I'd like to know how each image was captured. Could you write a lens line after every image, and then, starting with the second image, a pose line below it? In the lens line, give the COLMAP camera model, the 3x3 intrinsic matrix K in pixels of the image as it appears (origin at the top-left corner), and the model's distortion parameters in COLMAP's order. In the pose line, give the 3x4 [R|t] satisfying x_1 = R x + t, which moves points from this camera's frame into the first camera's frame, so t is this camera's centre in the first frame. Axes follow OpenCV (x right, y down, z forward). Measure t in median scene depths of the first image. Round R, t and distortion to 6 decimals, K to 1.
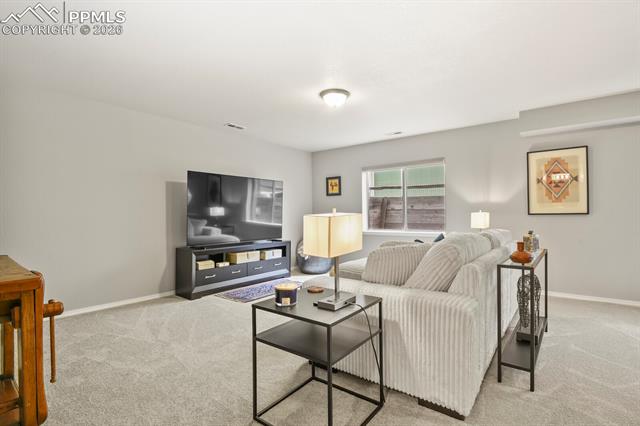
lens RADIAL K [[310.5, 0, 324.2], [0, 310.5, 213.8], [0, 0, 1]] dist [-0.016761, -0.000948]
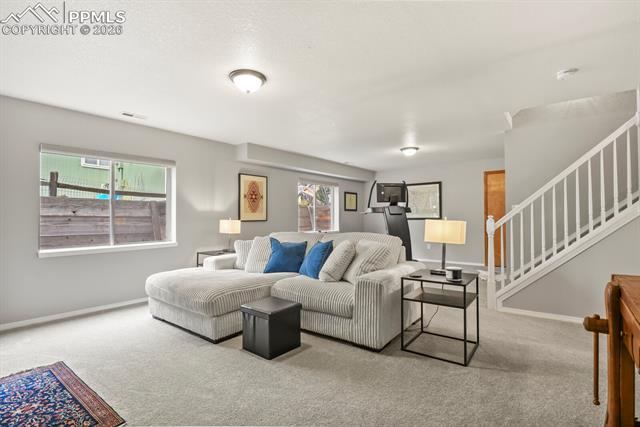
lens RADIAL K [[310.5, 0, 324.2], [0, 310.5, 214.3], [0, 0, 1]] dist [-0.016761, -0.000948]
pose [[-0.020493, 0.016379, 0.999656, -0.663334], [0.008233, 0.999835, -0.016213, -0.002644], [-0.999756, 0.007898, -0.020624, 0.678414]]
